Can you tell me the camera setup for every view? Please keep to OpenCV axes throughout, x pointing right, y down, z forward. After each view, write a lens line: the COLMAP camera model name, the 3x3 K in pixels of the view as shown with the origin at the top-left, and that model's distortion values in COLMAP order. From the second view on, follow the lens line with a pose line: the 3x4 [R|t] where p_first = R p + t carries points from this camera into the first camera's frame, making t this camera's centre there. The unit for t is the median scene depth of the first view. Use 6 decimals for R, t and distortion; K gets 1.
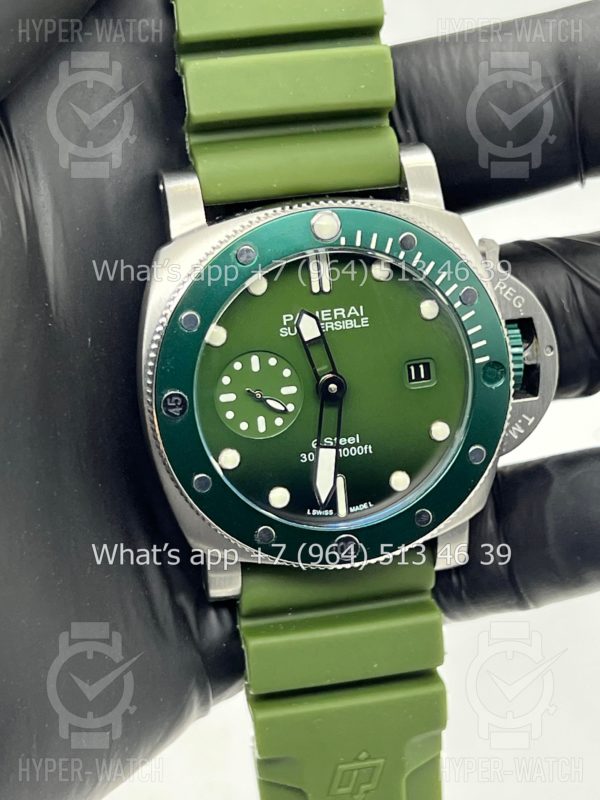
lens RADIAL K [[1922.8, 0, 300.9], [0, 1922.8, 396.4], [0, 0, 1]] dist [0.158891, 0.000000]
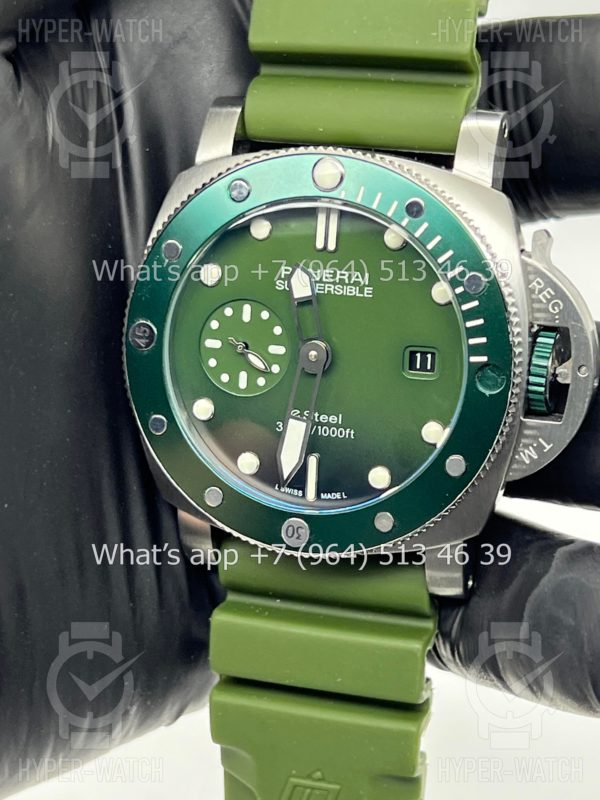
lens RADIAL K [[1922.8, 0, 301.6], [0, 1922.8, 402.7], [0, 0, 1]] dist [0.158891, 0.000000]
pose [[0.877676, 0.208265, -0.431638, 0.401220], [-0.220348, 0.975162, 0.022468, -0.001752], [0.425596, 0.075391, 0.901767, 0.183699]]
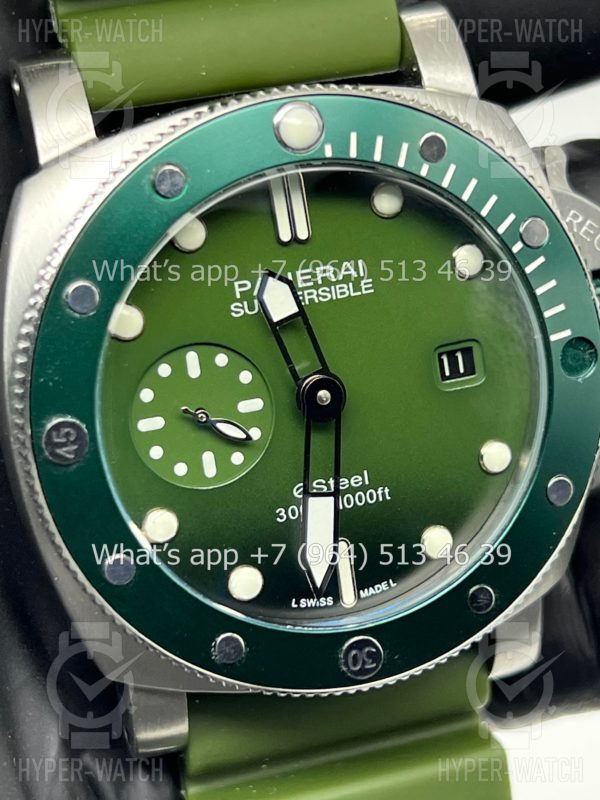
lens RADIAL K [[1922.8, 0, 302.5], [0, 1922.8, 394.6], [0, 0, 1]] dist [0.158891, 0.000000]
pose [[0.994730, -0.064815, 0.079449, -0.037886], [0.067020, 0.997428, -0.025410, 0.009840], [-0.077598, 0.030600, 0.996515, 0.391223]]
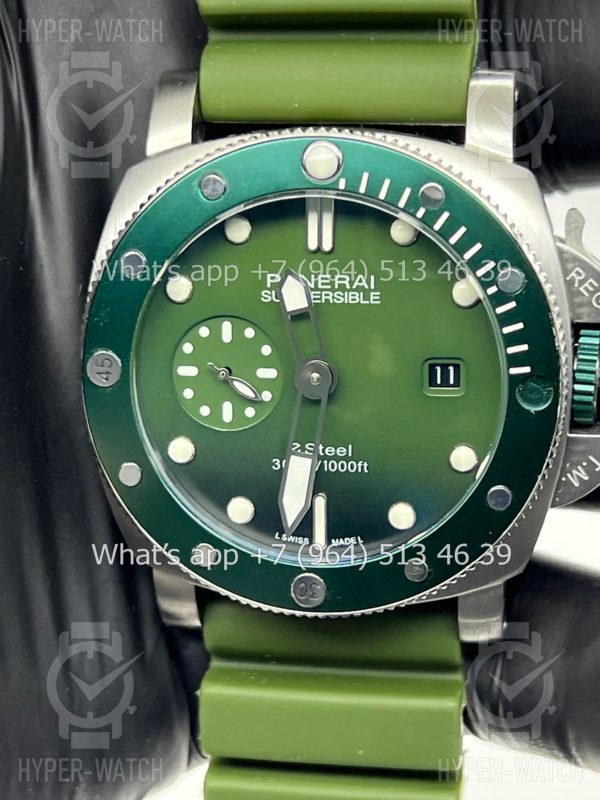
lens RADIAL K [[1922.8, 0, 295.8], [0, 1922.8, 398.9], [0, 0, 1]] dist [0.158891, 0.000000]
pose [[0.935571, 0.149511, -0.319927, 0.248555], [-0.146383, 0.988645, 0.033950, -0.020597], [0.321371, 0.015069, 0.946834, 0.281840]]
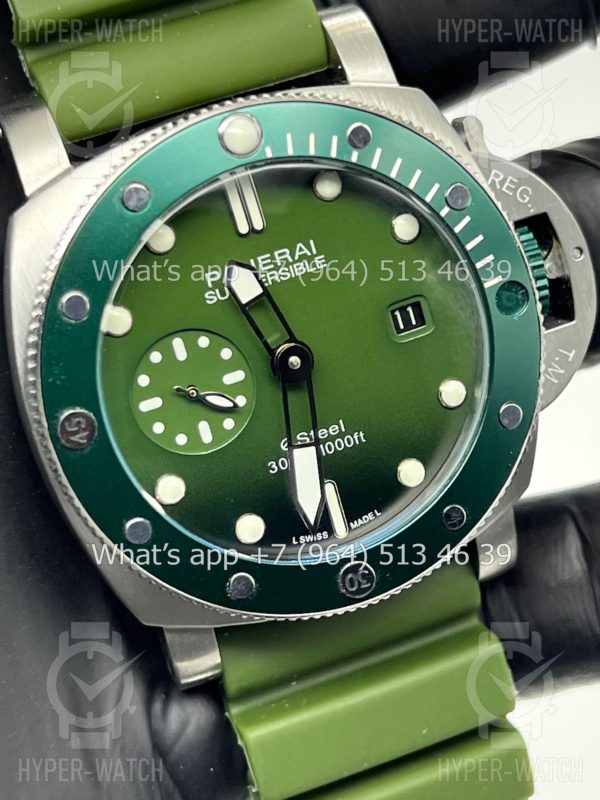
lens RADIAL K [[1922.8, 0, 300.9], [0, 1922.8, 403.3], [0, 0, 1]] dist [0.158891, 0.000000]
pose [[0.980137, -0.194993, 0.036183, -0.009520], [0.194950, 0.980802, 0.004754, 0.007516], [-0.036415, 0.002394, 0.999334, 0.292461]]
